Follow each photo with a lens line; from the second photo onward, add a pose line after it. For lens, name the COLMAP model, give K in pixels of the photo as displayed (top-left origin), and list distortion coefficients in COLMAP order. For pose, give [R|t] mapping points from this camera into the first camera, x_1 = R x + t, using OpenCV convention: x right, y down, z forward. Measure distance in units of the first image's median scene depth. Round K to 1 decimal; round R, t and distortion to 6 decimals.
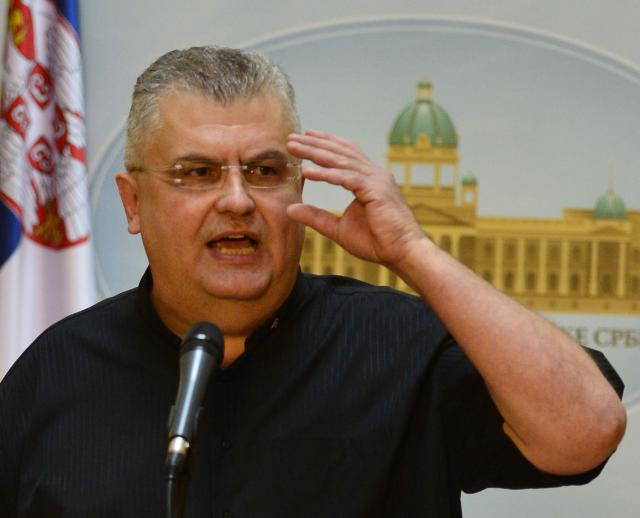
lens RADIAL K [[1900.1, 0, 319.1], [0, 1900.1, 262.0], [0, 0, 1]] dist [0.101067, 0.000000]
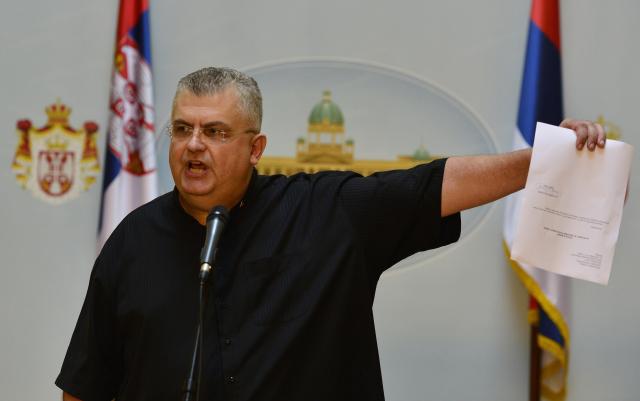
lens RADIAL K [[2205.5, 0, 330.0], [0, 2205.5, 154.9], [0, 0, 1]] dist [0.307257, 0.000000]
pose [[0.998801, 0.003566, 0.048830, -0.052904], [0.000284, 0.996904, -0.078624, 0.151037], [-0.048959, 0.078543, 0.995708, -1.276033]]
